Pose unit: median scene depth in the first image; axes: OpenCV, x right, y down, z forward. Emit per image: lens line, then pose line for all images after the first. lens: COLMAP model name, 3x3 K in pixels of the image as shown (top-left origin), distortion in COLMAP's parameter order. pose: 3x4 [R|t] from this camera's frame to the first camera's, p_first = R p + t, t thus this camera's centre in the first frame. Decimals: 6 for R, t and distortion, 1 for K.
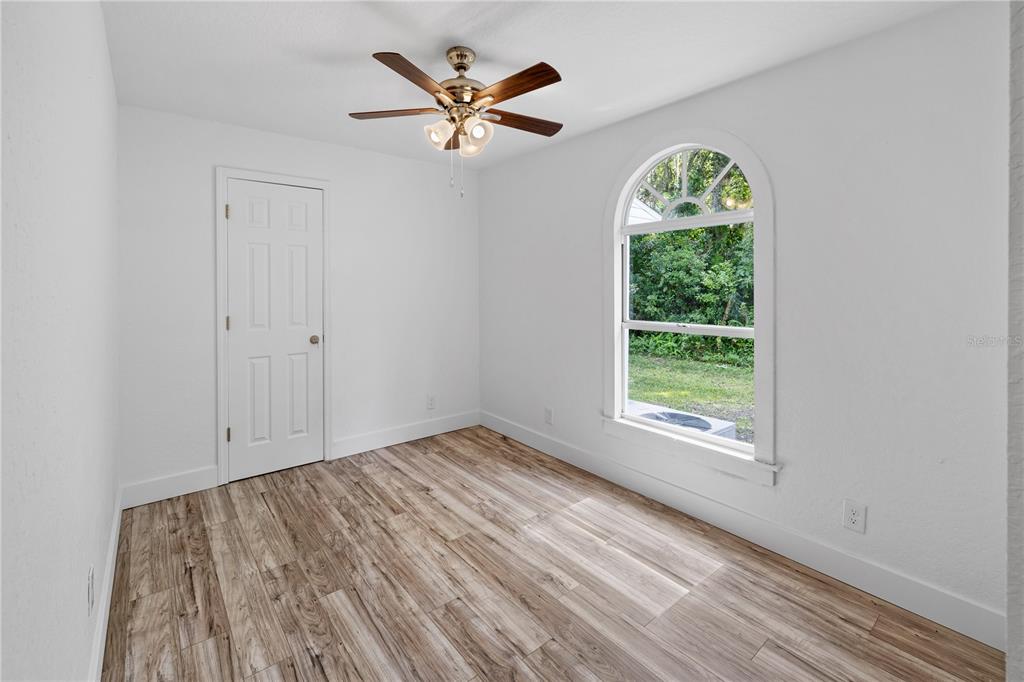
lens RADIAL K [[436.4, 0, 509.5], [0, 436.4, 285.4], [0, 0, 1]] dist [-0.001671, -0.000697]
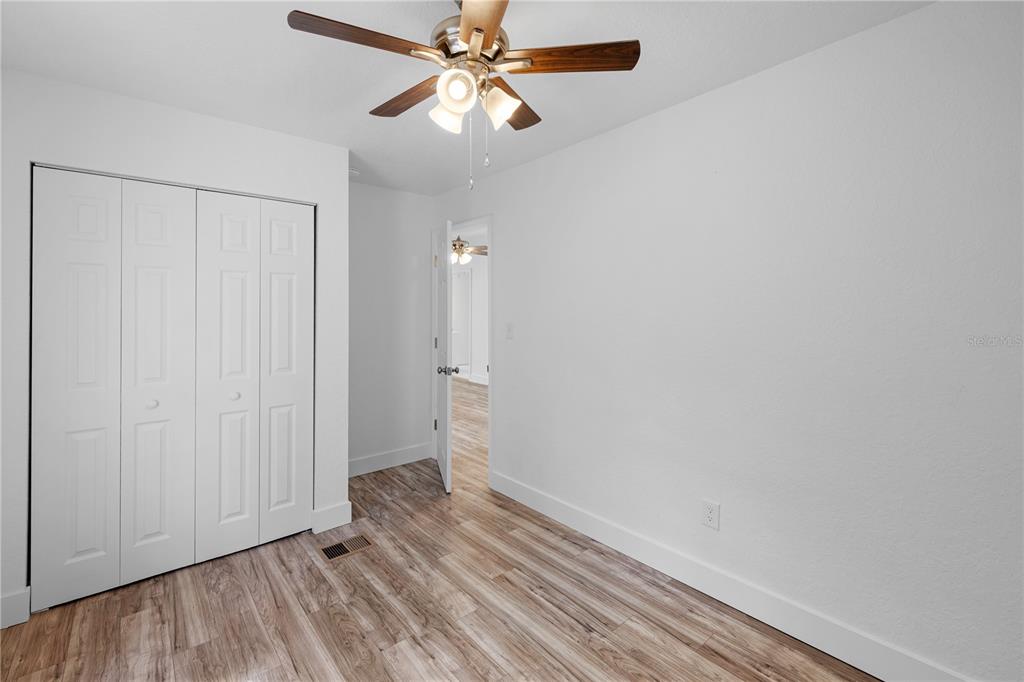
lens RADIAL K [[436.4, 0, 509.5], [0, 436.4, 310.5], [0, 0, 1]] dist [-0.001671, -0.000697]
pose [[-0.999637, 0.002634, -0.026798, -0.185335], [0.002572, 0.999994, 0.002354, -0.014203], [0.026805, 0.002284, -0.999638, 2.075556]]
